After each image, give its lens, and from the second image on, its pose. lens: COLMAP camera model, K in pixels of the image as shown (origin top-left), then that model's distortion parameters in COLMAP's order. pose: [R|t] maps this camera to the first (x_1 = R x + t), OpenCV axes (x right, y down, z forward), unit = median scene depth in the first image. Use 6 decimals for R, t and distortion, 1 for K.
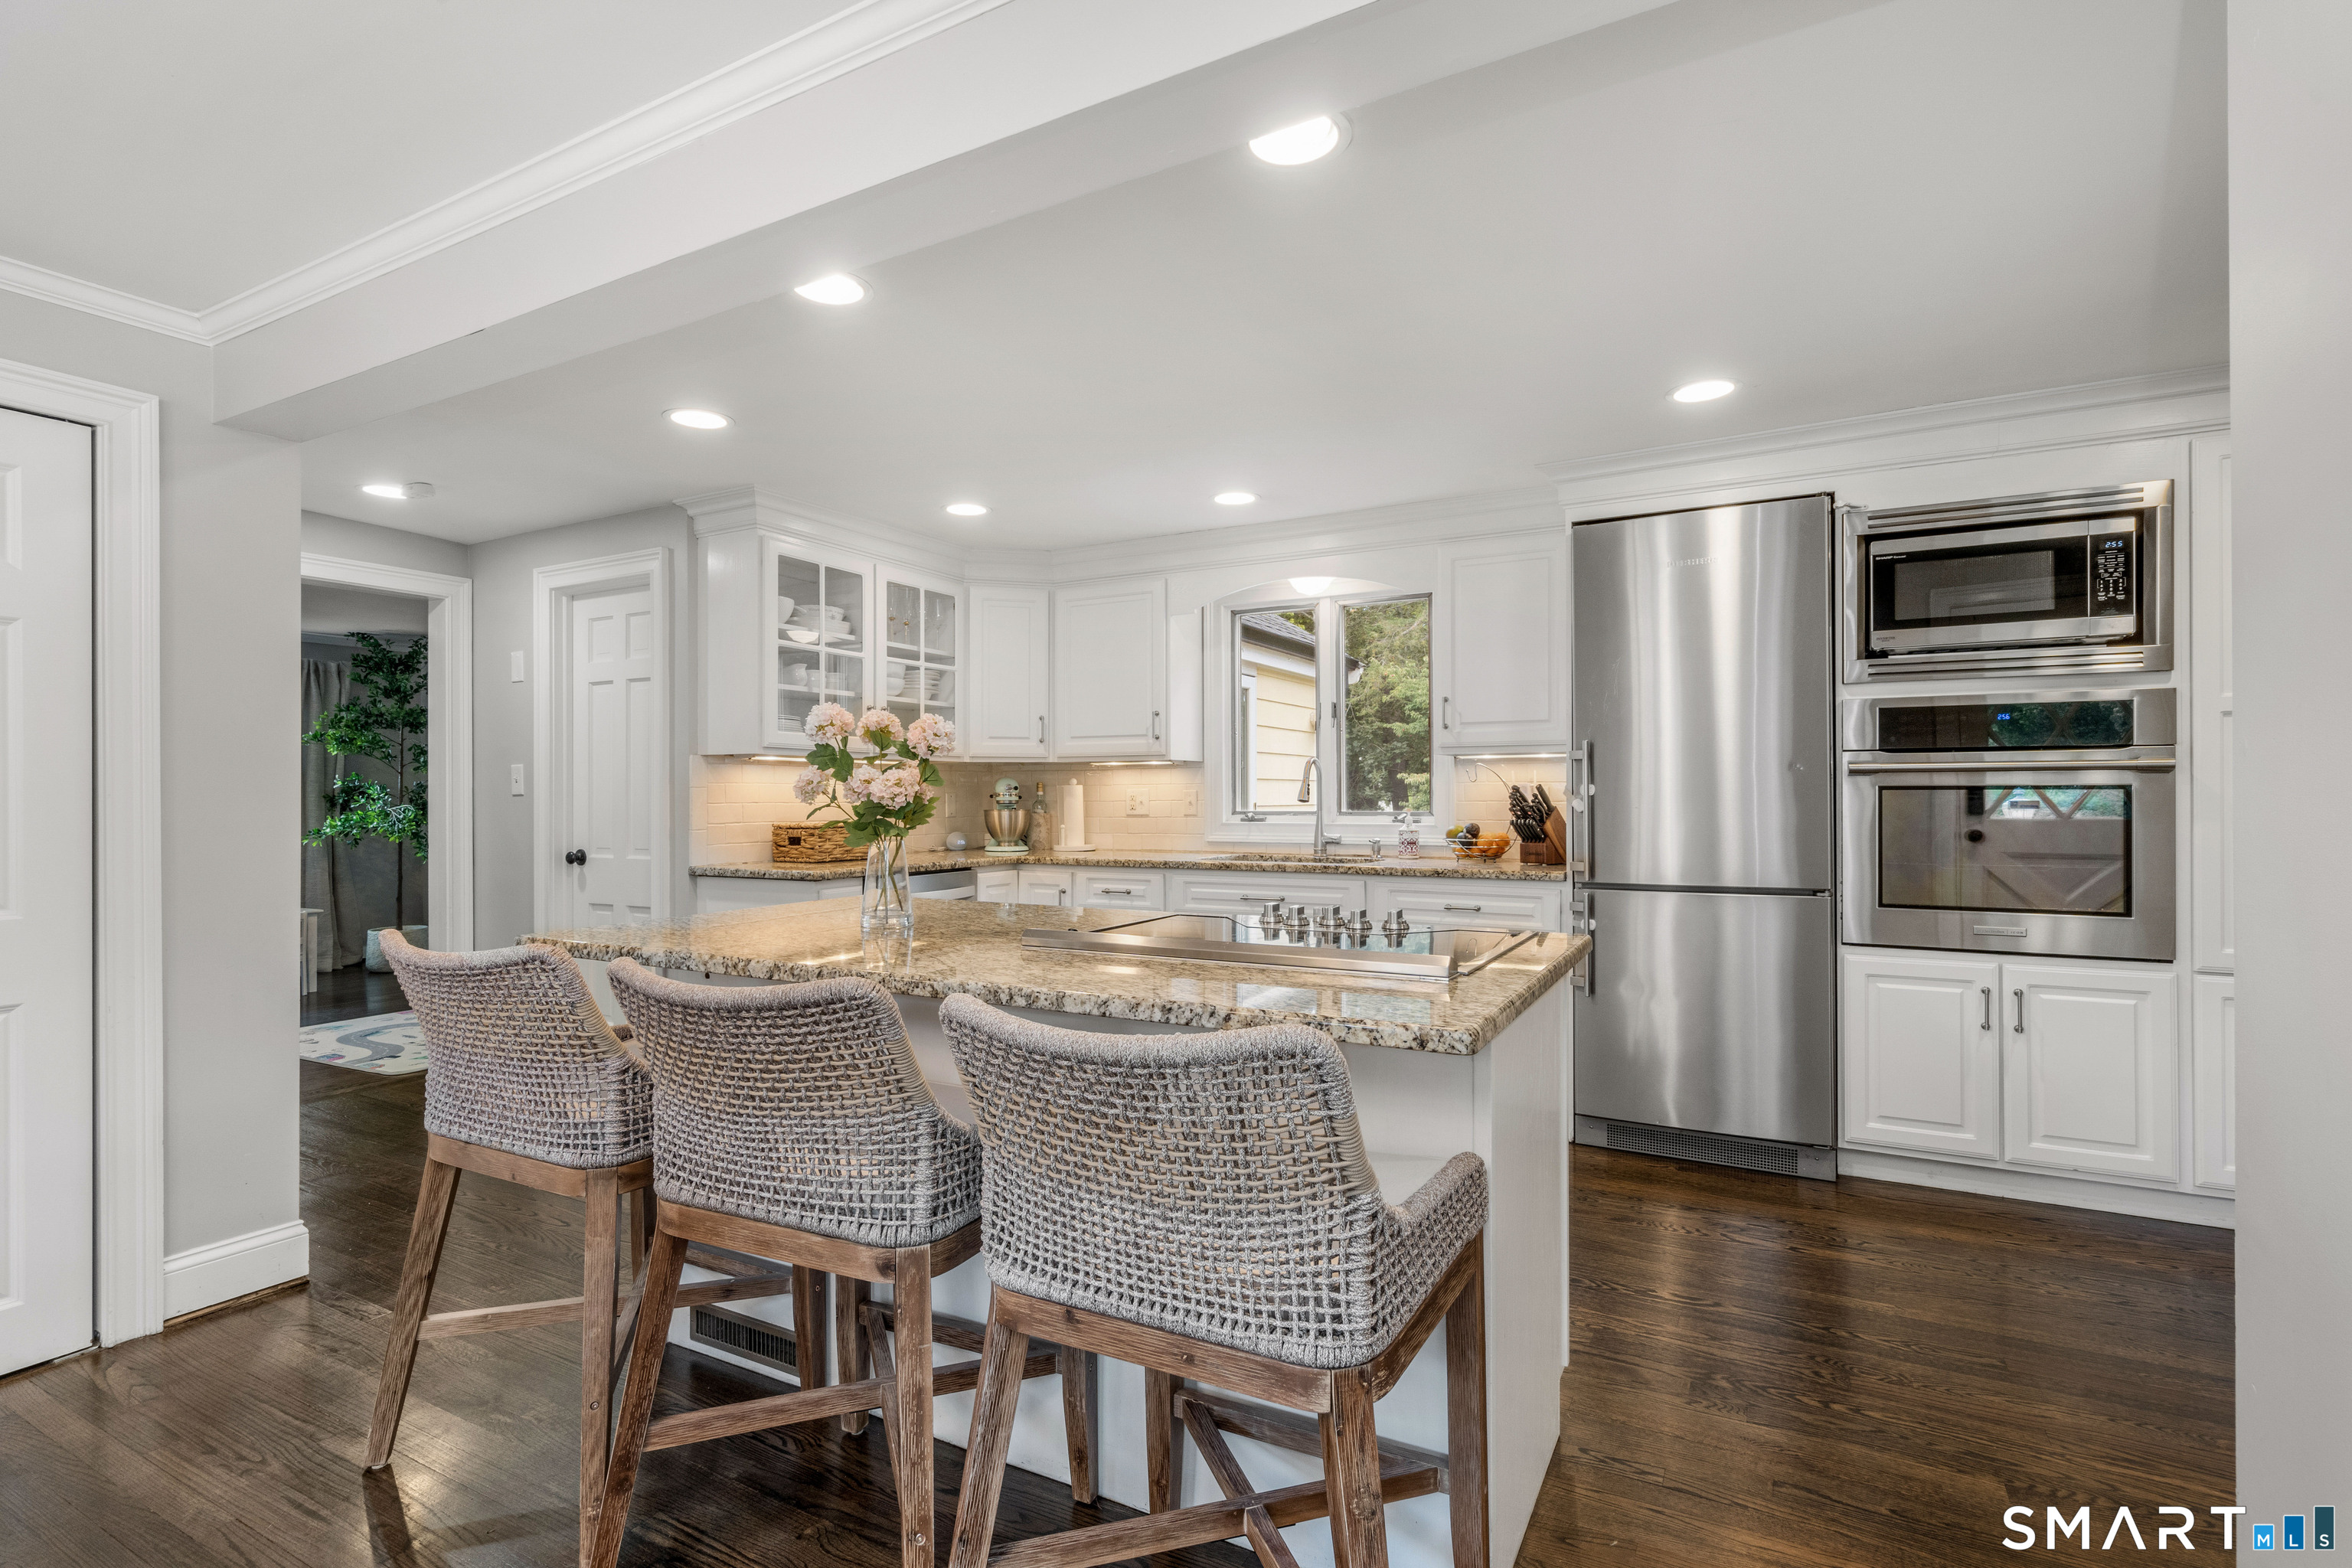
lens RADIAL K [[1127.4, 0, 1167.7], [0, 1127.4, 797.7], [0, 0, 1]] dist [-0.002731, 0.002419]
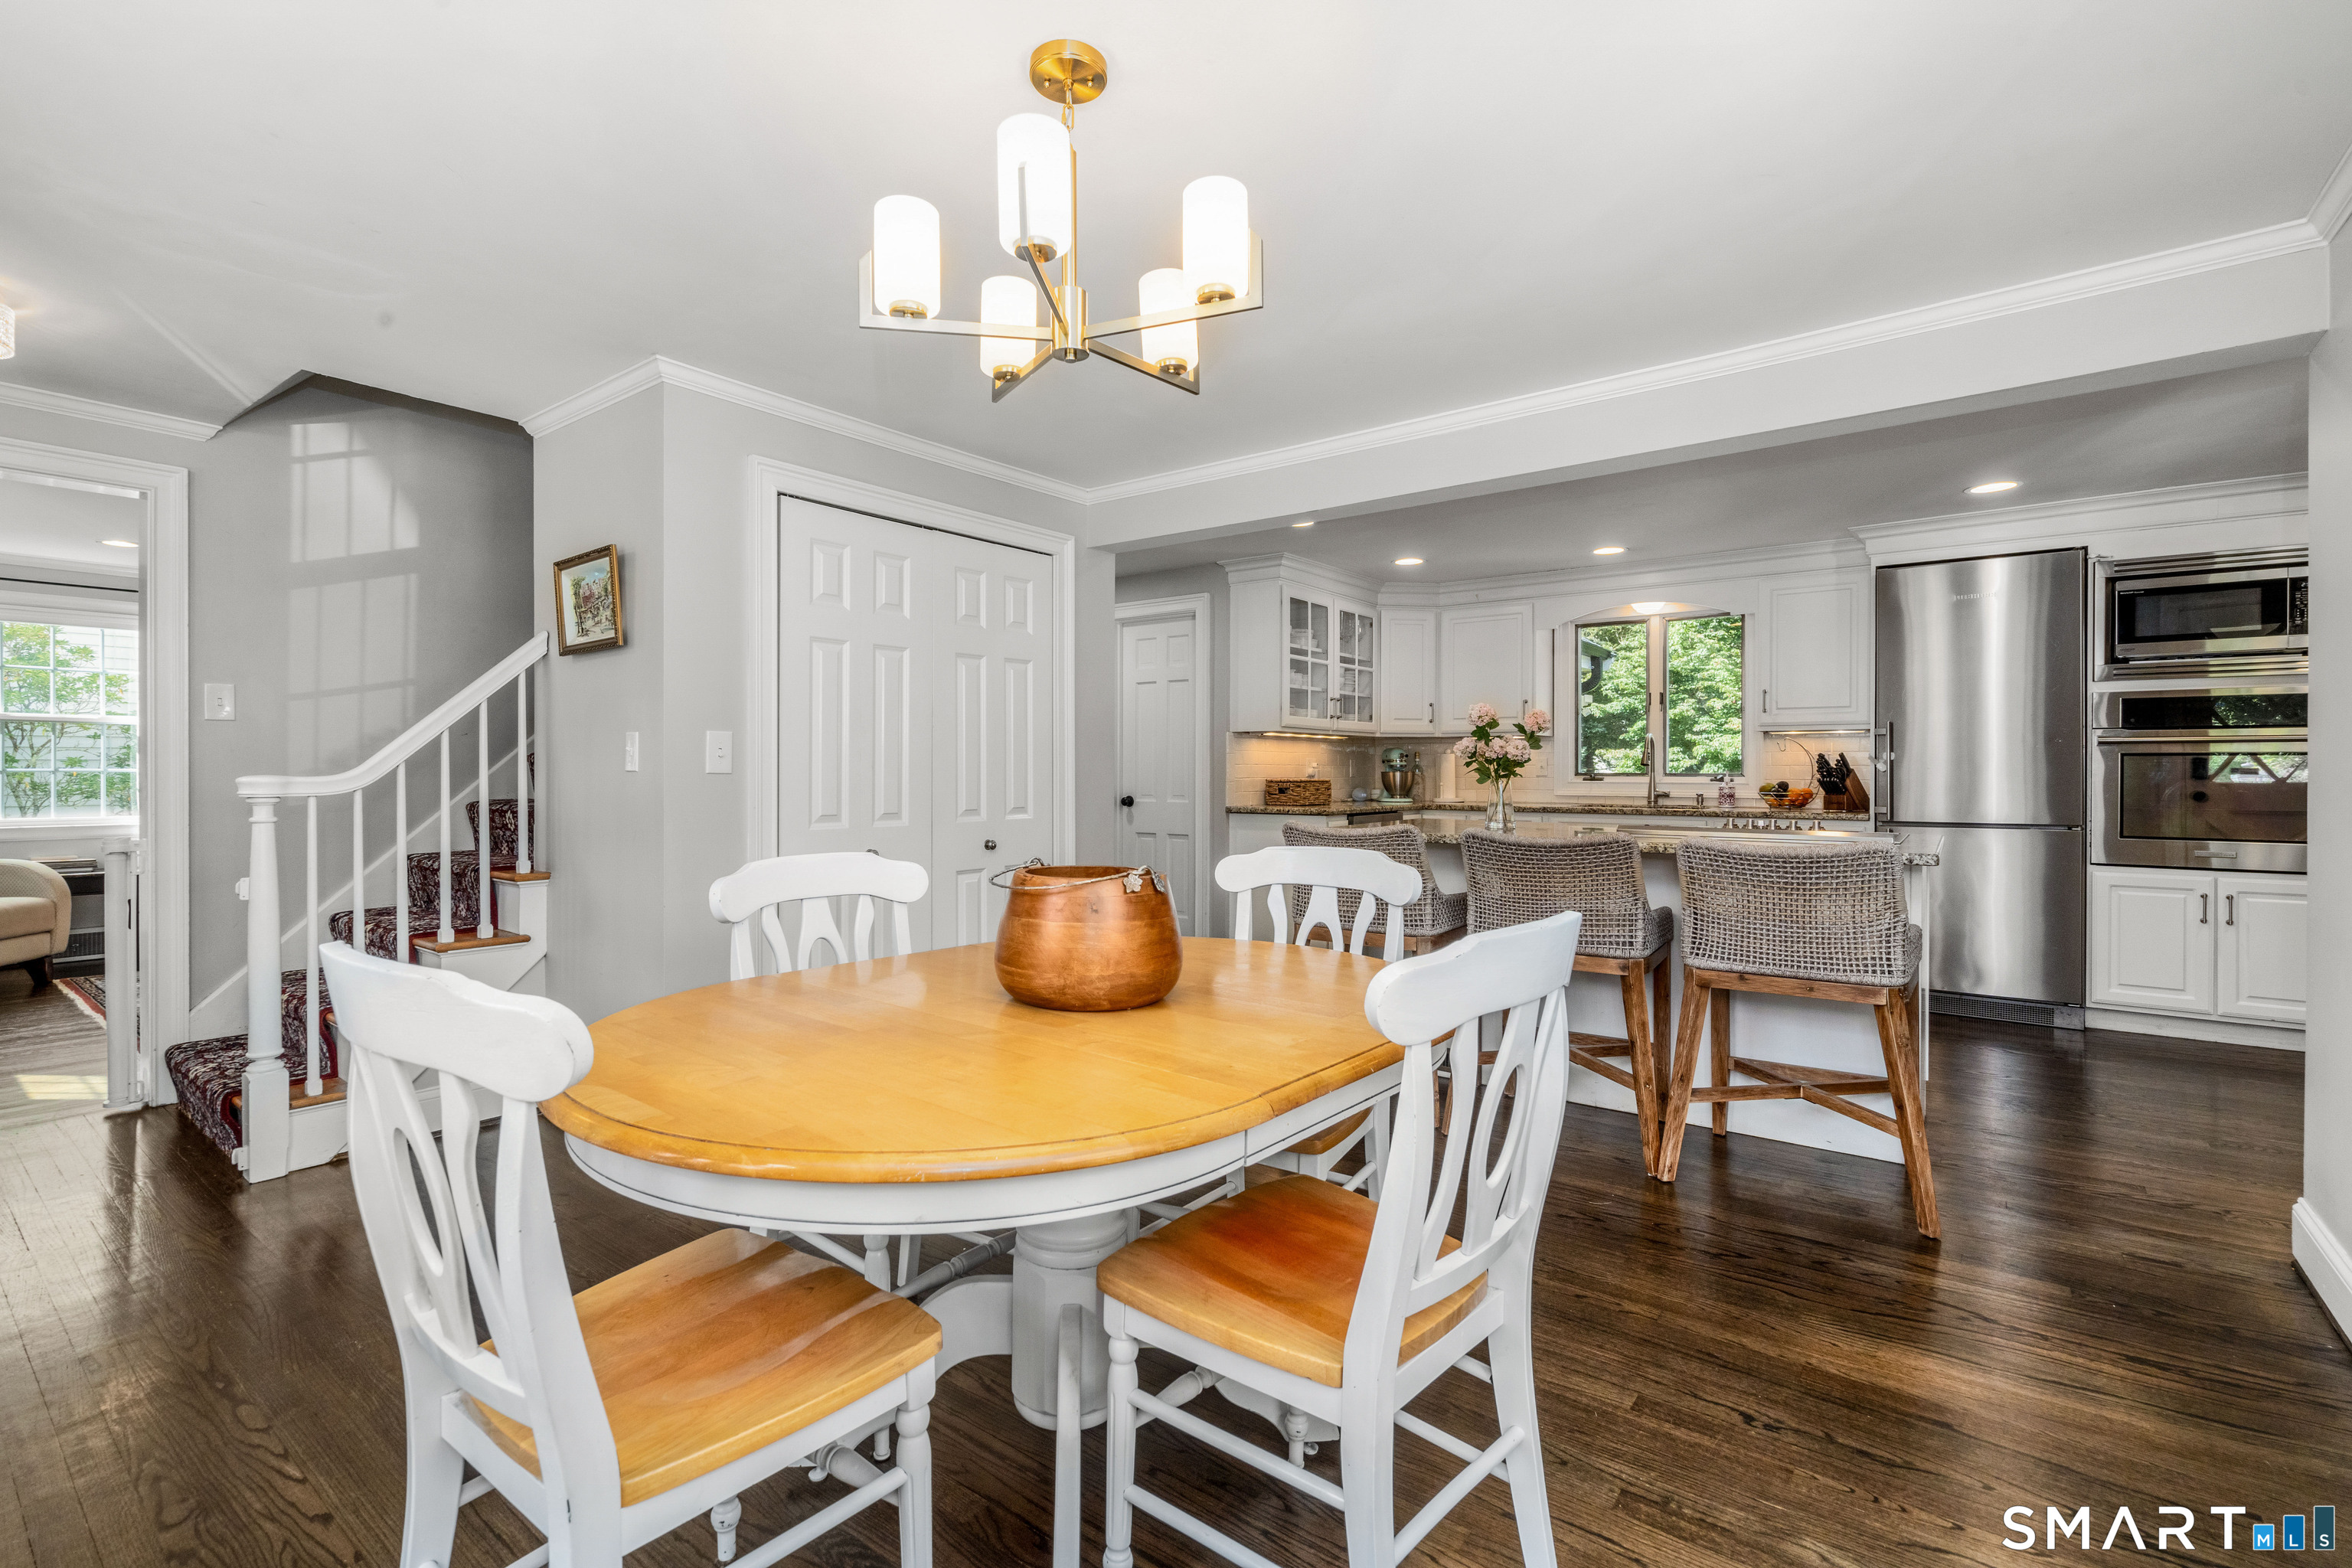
lens RADIAL K [[1069.1, 0, 1156.1], [0, 1069.1, 776.7], [0, 0, 1]] dist [-0.007591, 0.002806]
pose [[0.987818, 0.005655, -0.155509, -0.320333], [-0.004862, 0.999973, 0.005479, 0.016041], [0.155536, -0.004657, 0.987819, -0.457301]]
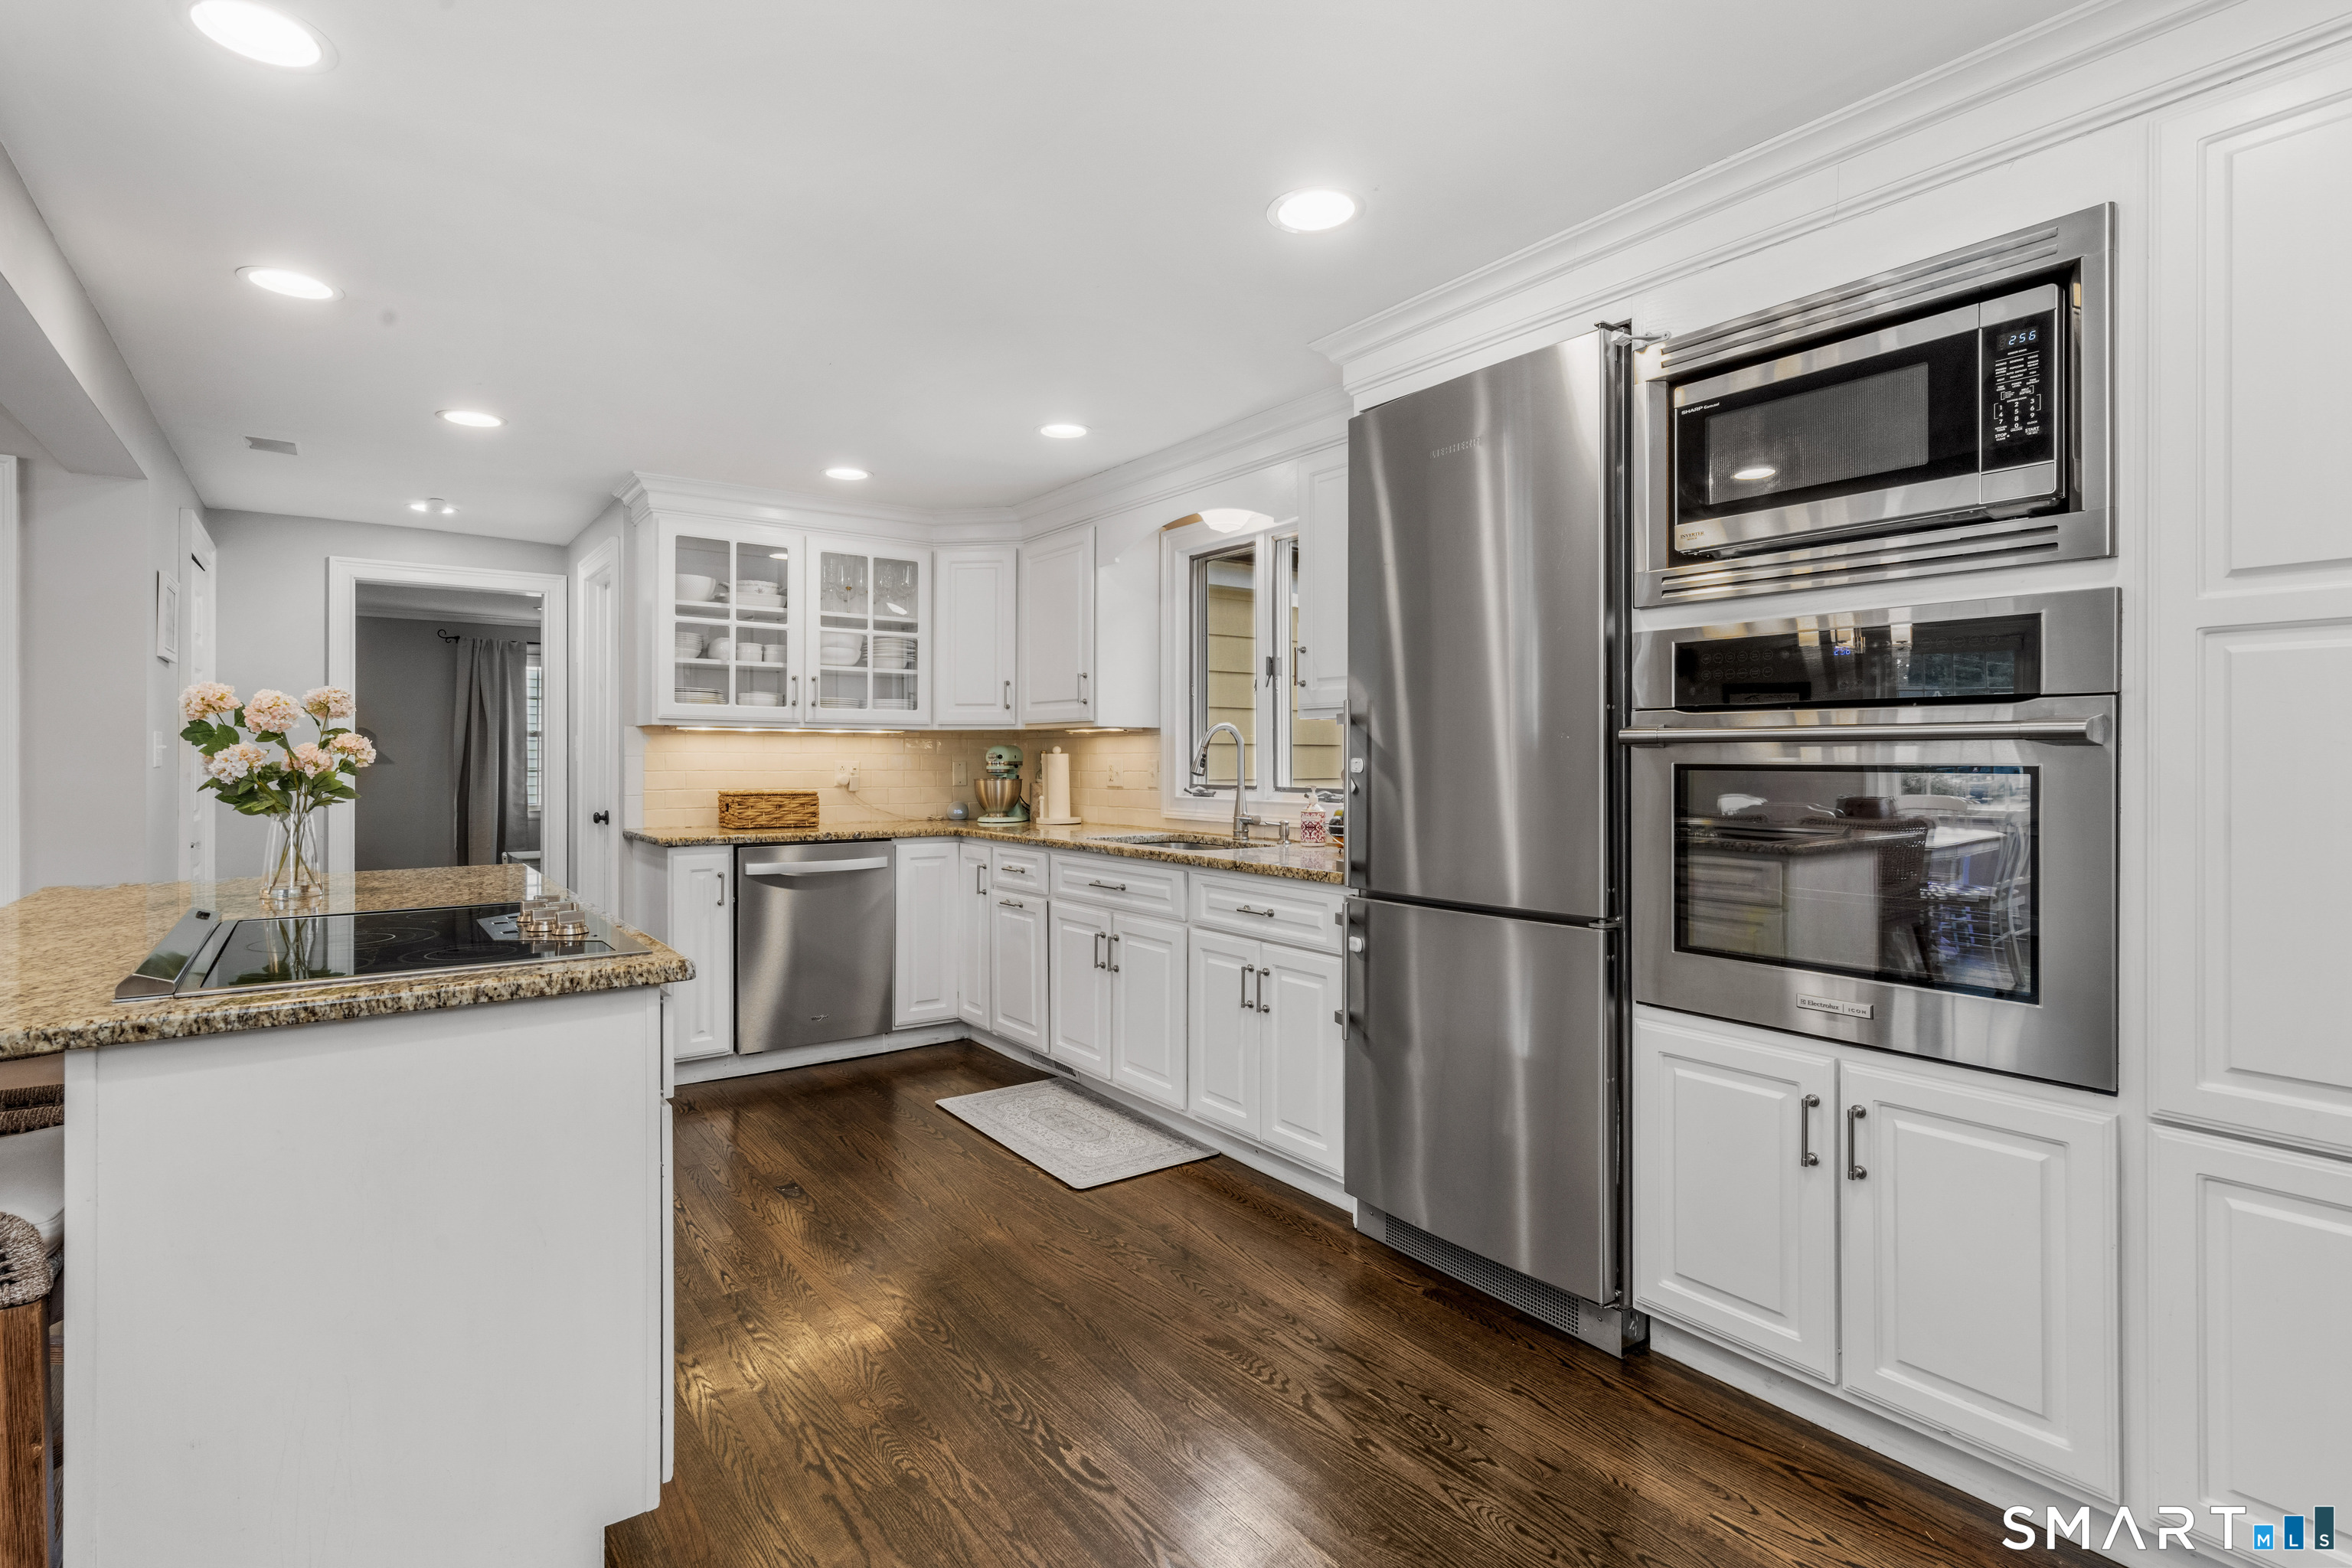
lens RADIAL K [[1127.4, 0, 1195.8], [0, 1127.4, 768.3], [0, 0, 1]] dist [-0.002731, 0.002419]
pose [[0.913671, 0.008532, -0.406365, 0.560857], [-0.005581, 0.999949, 0.008446, -0.010609], [0.406416, -0.005449, 0.913672, 0.258762]]
